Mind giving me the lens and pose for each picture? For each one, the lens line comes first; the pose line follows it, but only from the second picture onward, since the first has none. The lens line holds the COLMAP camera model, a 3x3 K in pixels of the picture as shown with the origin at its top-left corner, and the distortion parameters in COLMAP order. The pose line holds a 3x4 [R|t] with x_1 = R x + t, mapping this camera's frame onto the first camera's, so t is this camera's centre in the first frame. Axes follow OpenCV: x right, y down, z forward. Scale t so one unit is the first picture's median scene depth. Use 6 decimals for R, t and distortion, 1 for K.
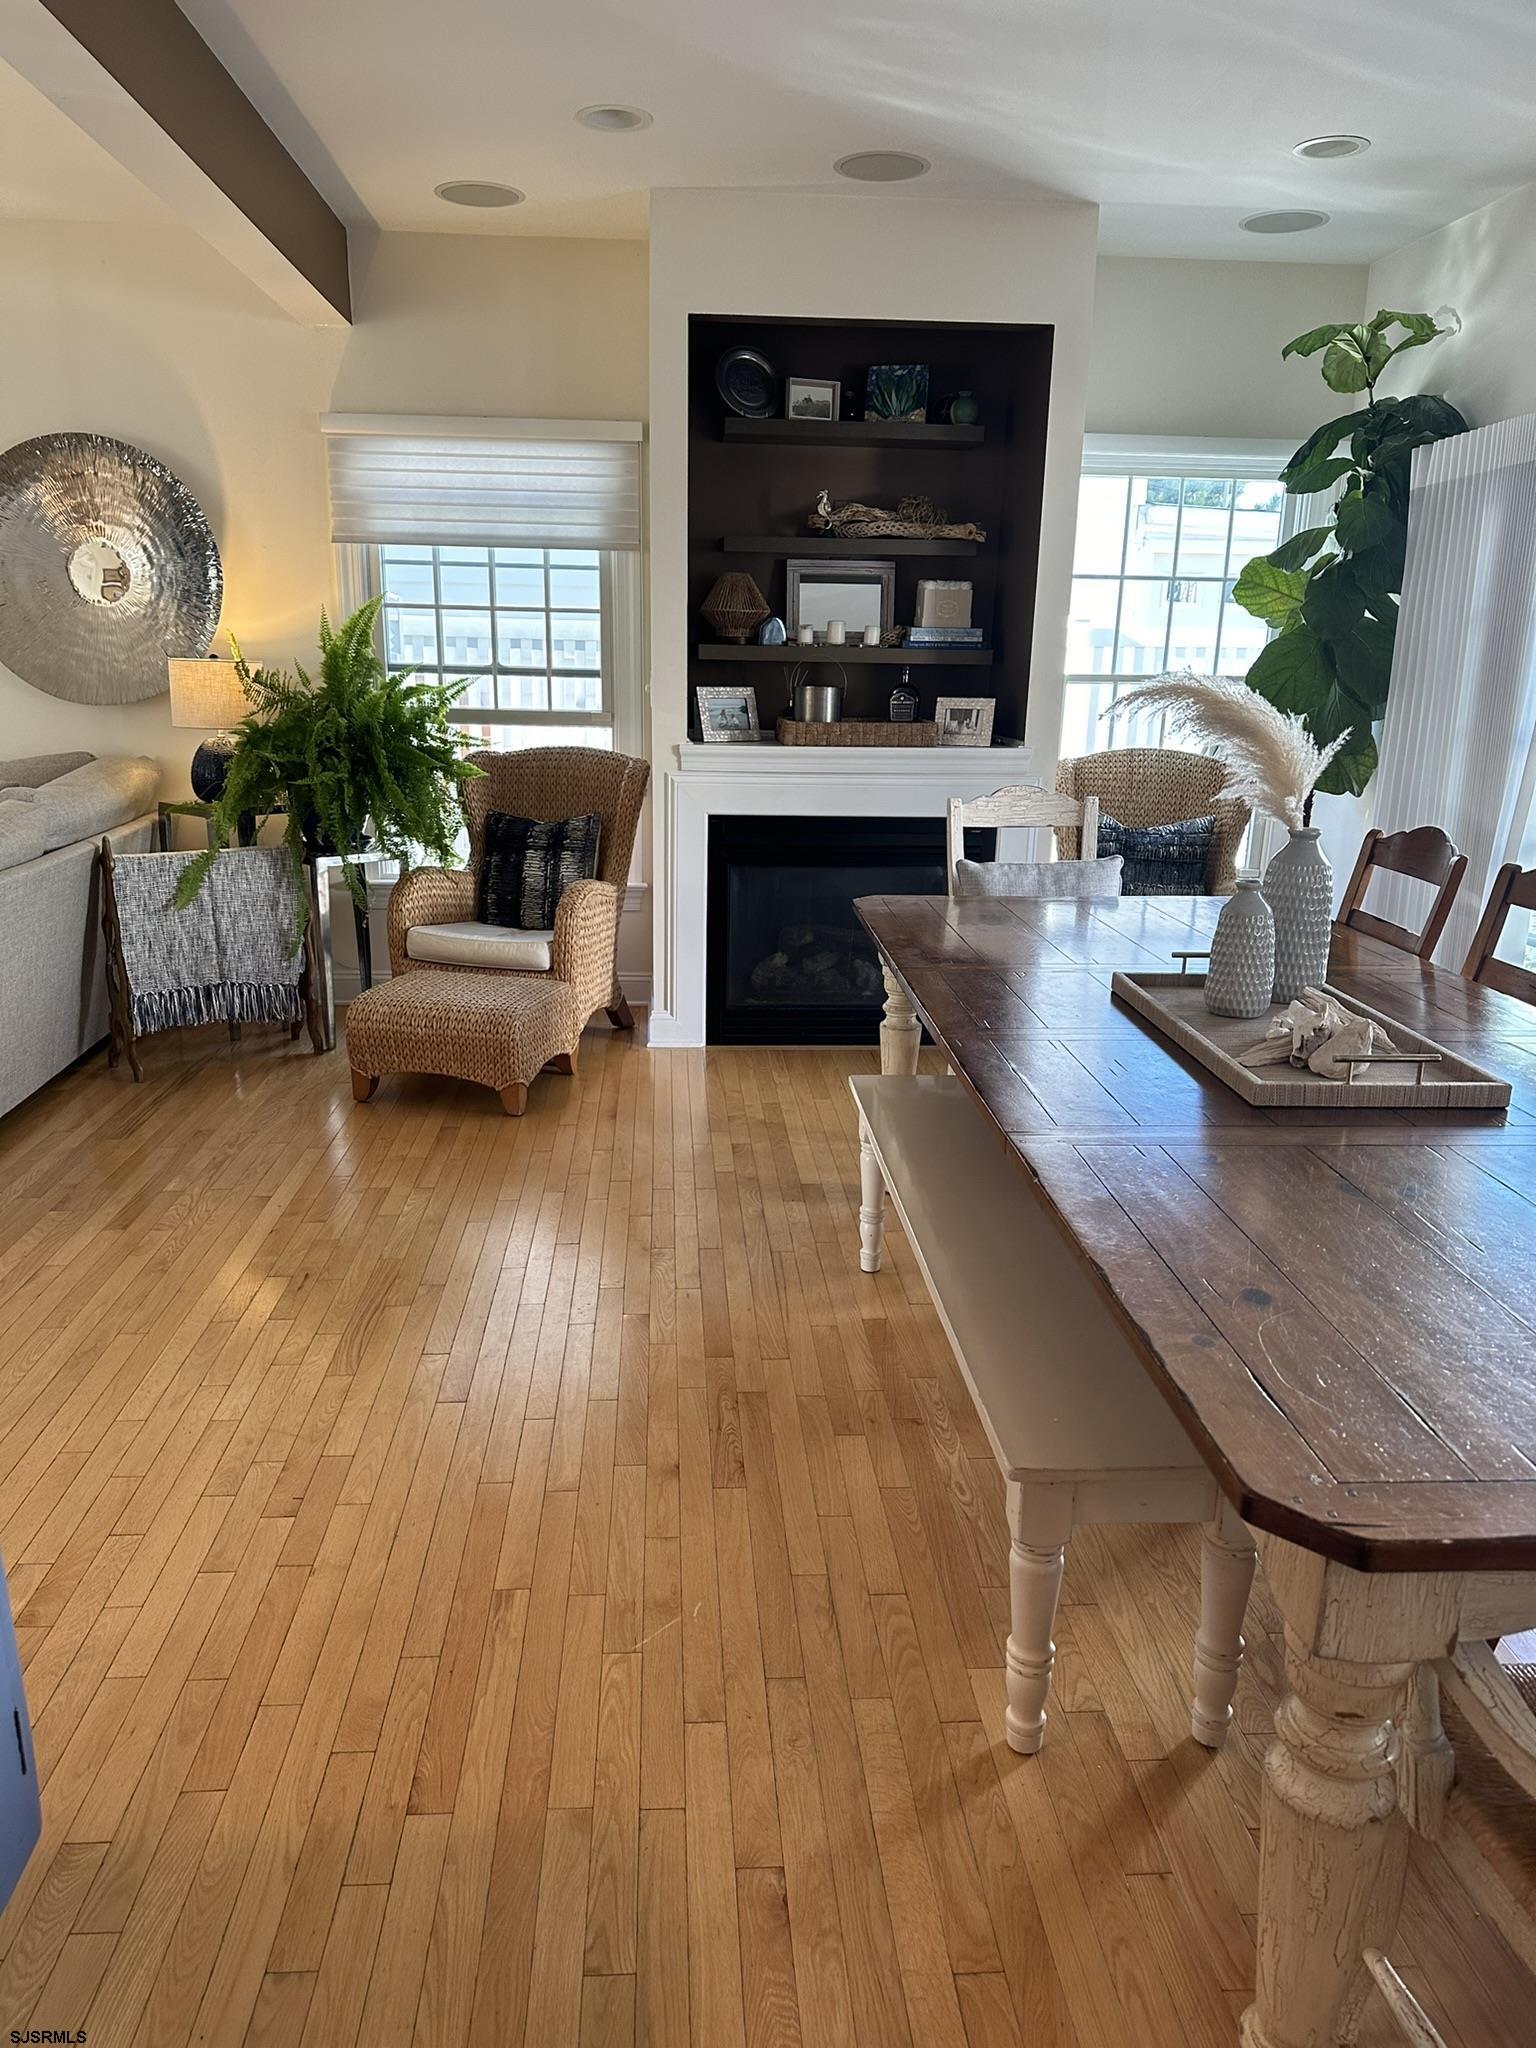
lens RADIAL K [[1425.1, 0, 736.1], [0, 1425.1, 1084.6], [0, 0, 1]] dist [0.022237, -0.030550]
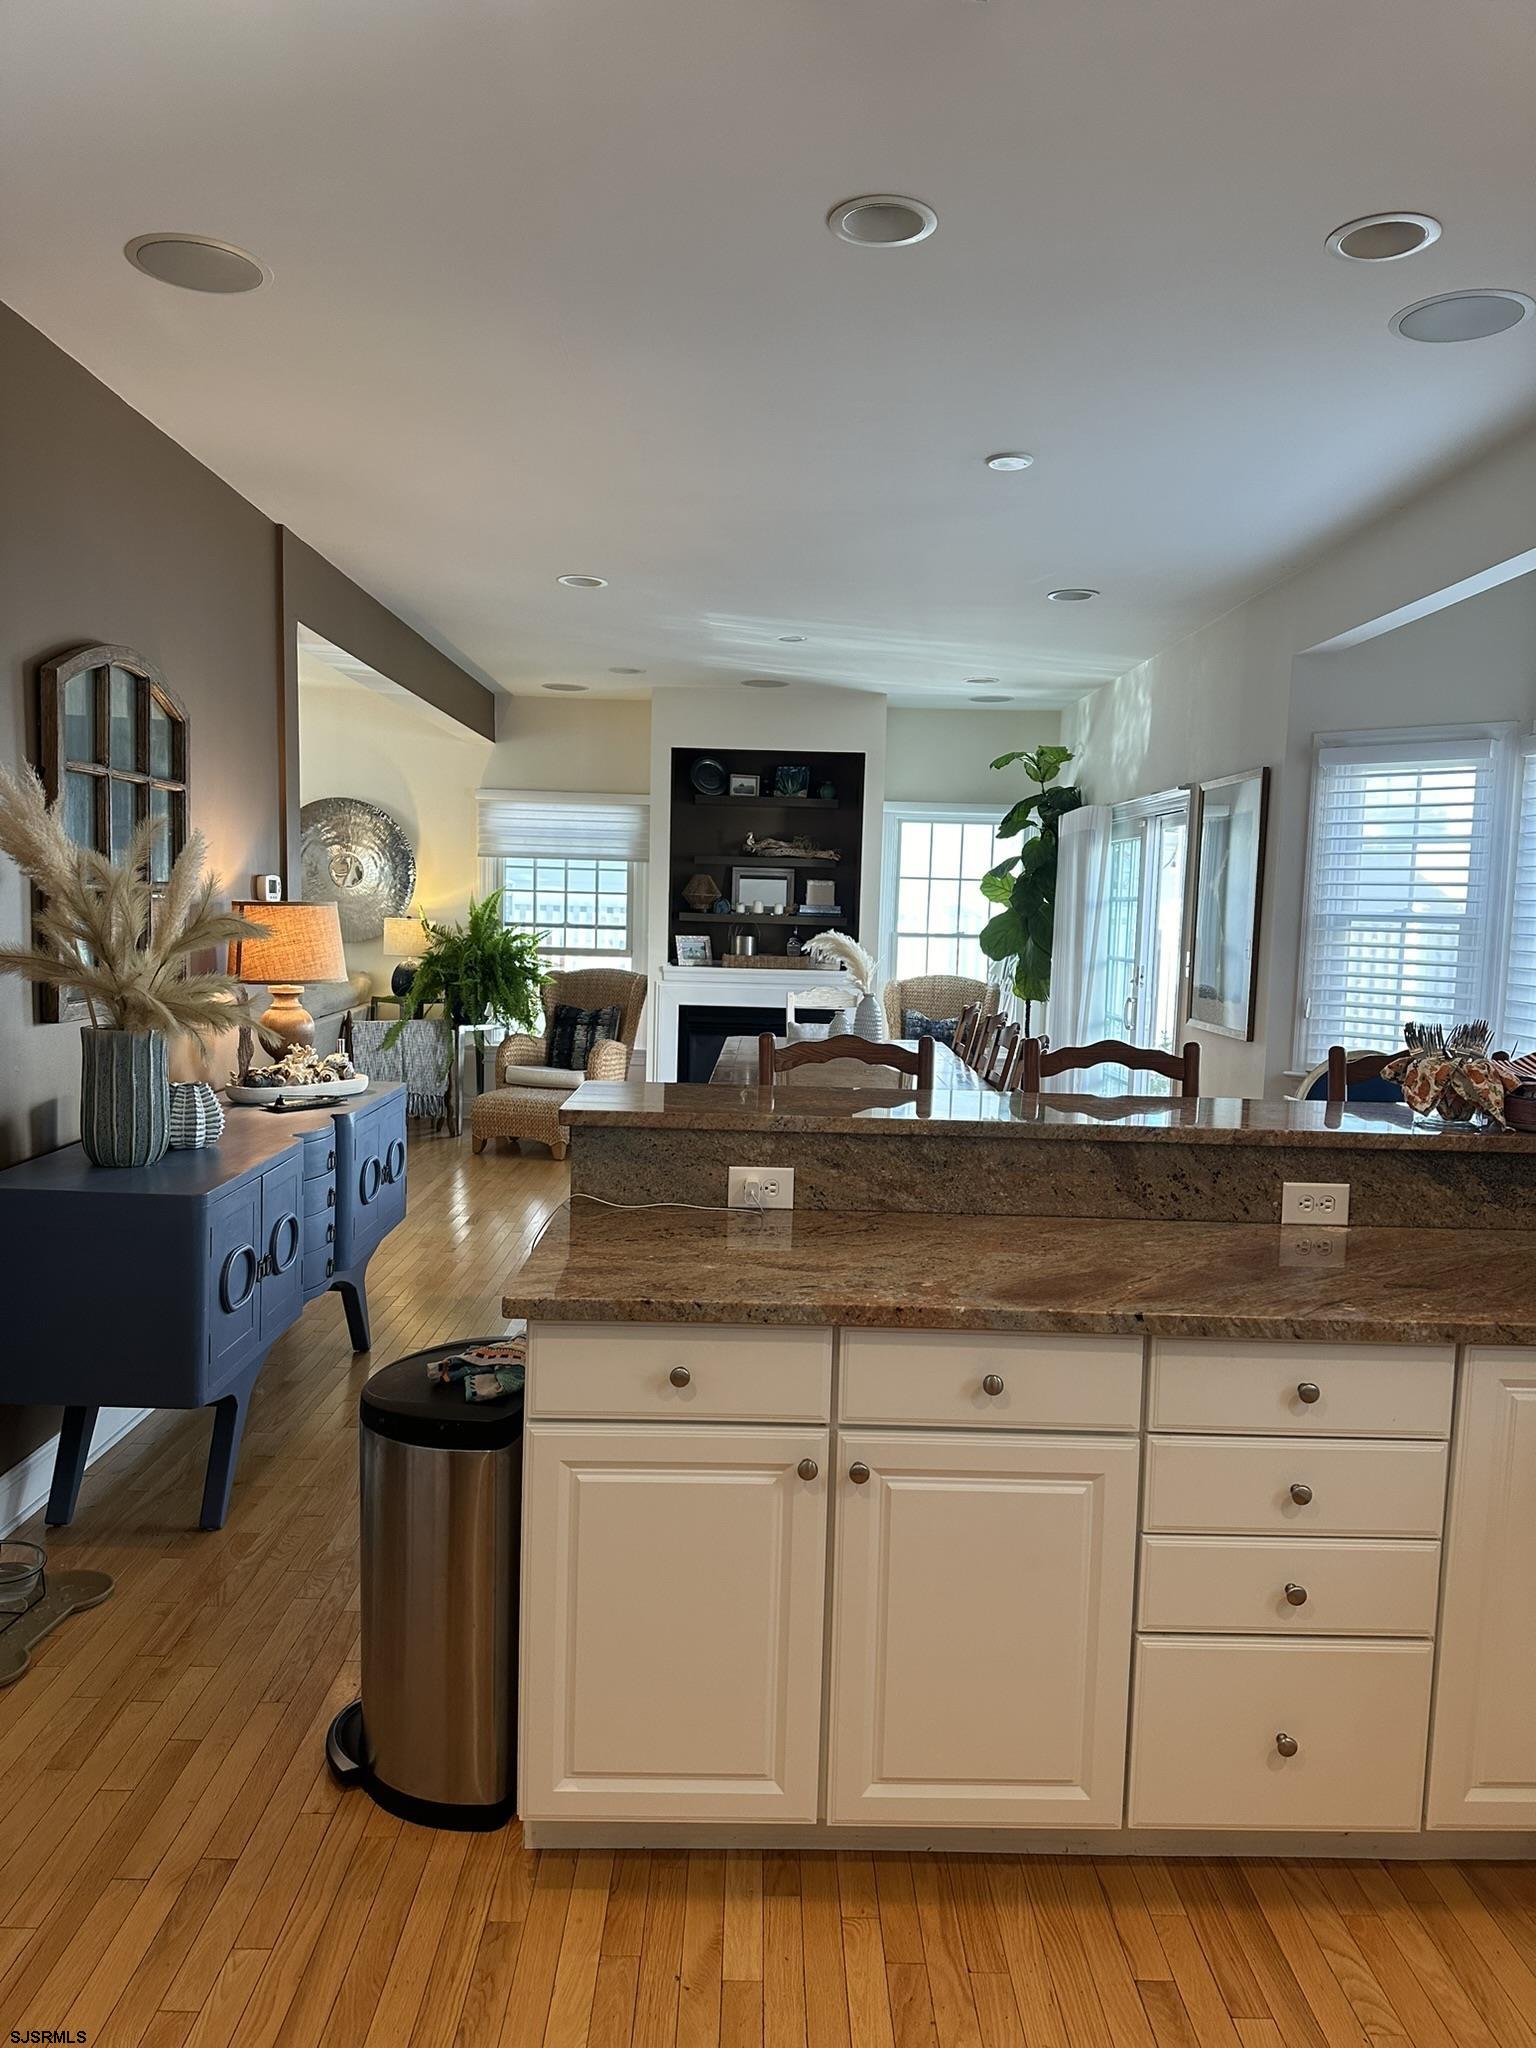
lens RADIAL K [[1425.1, 0, 768.4], [0, 1425.1, 1023.2], [0, 0, 1]] dist [0.022237, -0.030550]
pose [[0.999037, 0.012170, -0.042153, 0.162755], [-0.020711, 0.977790, -0.208559, 0.194872], [0.038679, 0.209231, 0.977101, -0.705308]]
